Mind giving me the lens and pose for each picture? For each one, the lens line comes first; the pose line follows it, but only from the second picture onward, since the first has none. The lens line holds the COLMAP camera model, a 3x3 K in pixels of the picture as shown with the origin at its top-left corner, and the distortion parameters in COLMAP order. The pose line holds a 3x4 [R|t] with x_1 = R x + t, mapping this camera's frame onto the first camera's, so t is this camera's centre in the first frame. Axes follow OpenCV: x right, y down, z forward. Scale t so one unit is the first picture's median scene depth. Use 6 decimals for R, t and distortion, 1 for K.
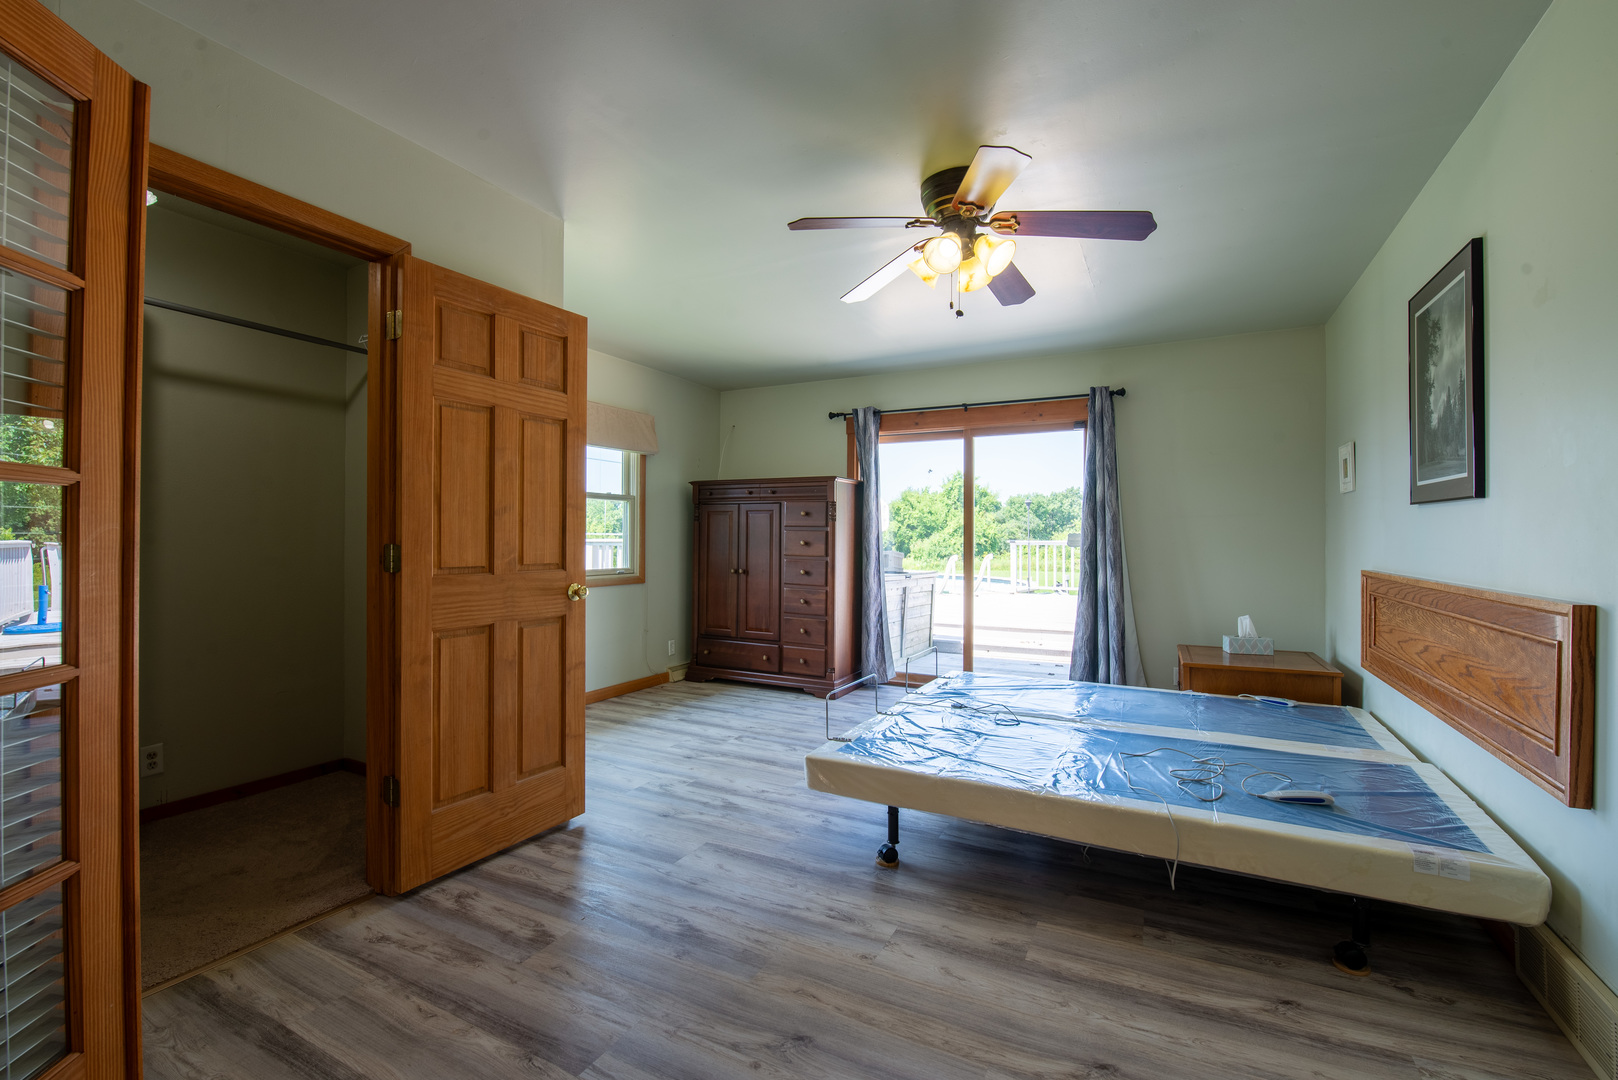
lens RADIAL K [[695.4, 0, 808.0], [0, 695.4, 534.5], [0, 0, 1]] dist [-0.002104, -0.009817]
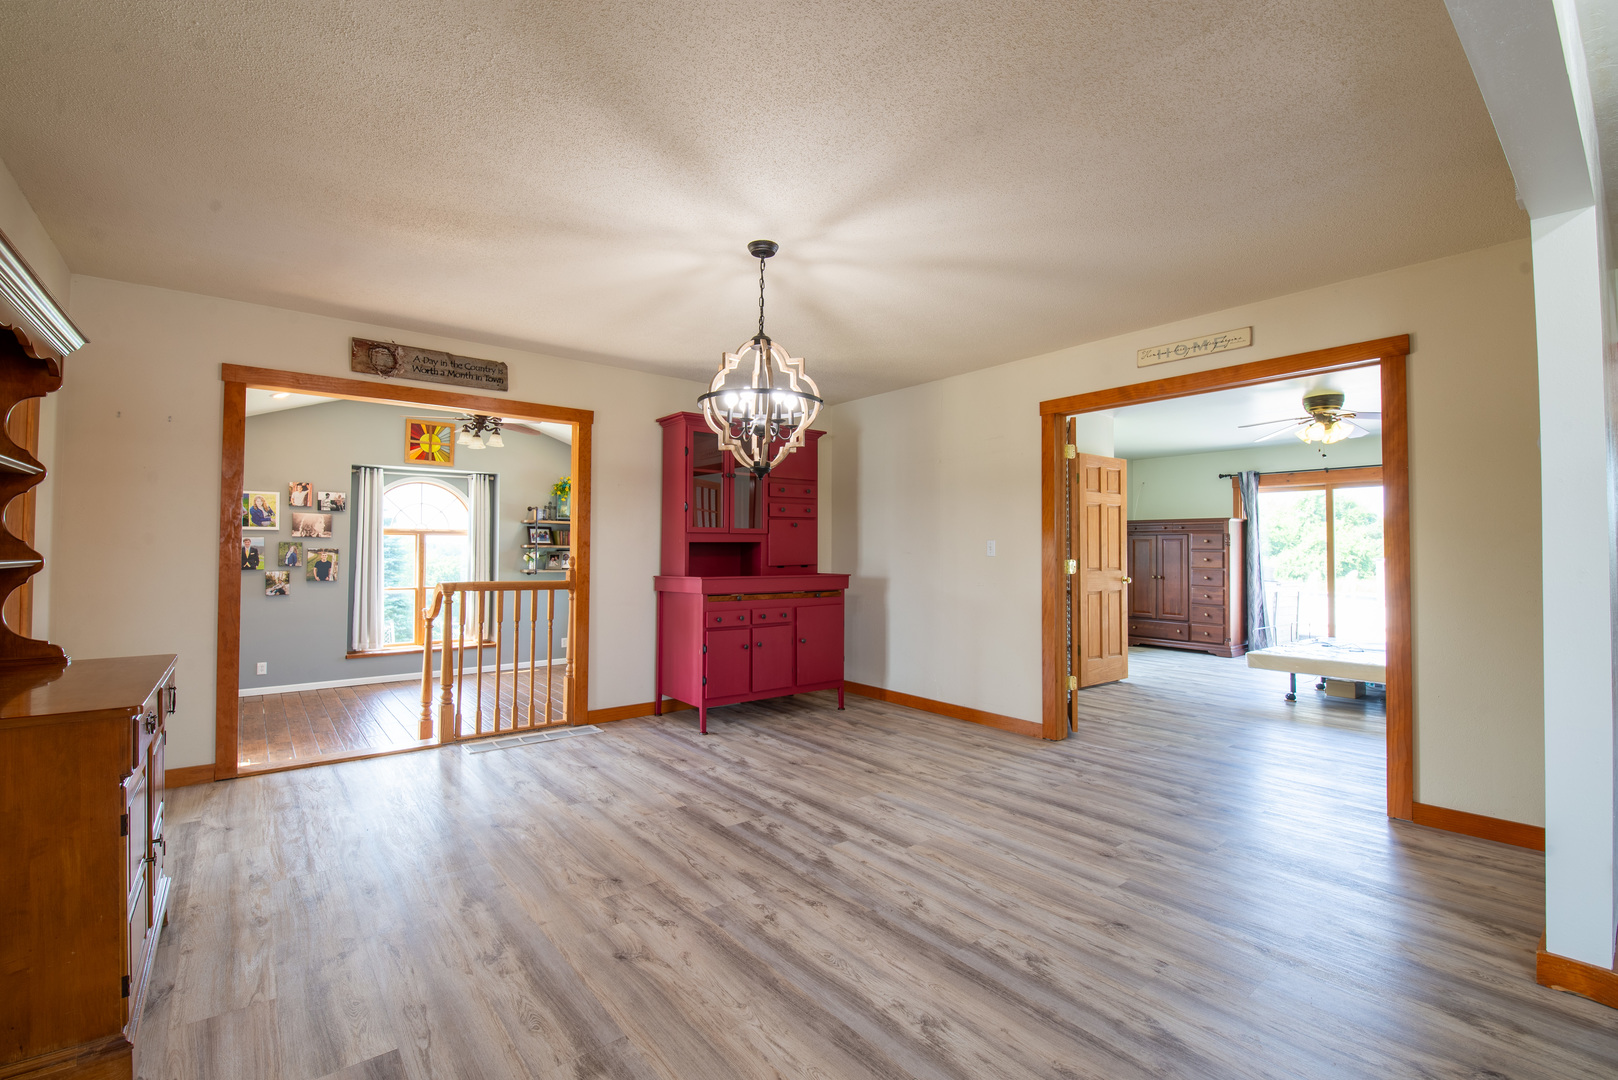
lens RADIAL K [[695.4, 0, 808.0], [0, 695.4, 534.5], [0, 0, 1]] dist [-0.002104, -0.009817]
pose [[0.911913, -0.014867, -0.410113, -0.178827], [0.003898, 0.999612, -0.027568, -0.004918], [0.410364, 0.023541, 0.911618, -0.797172]]
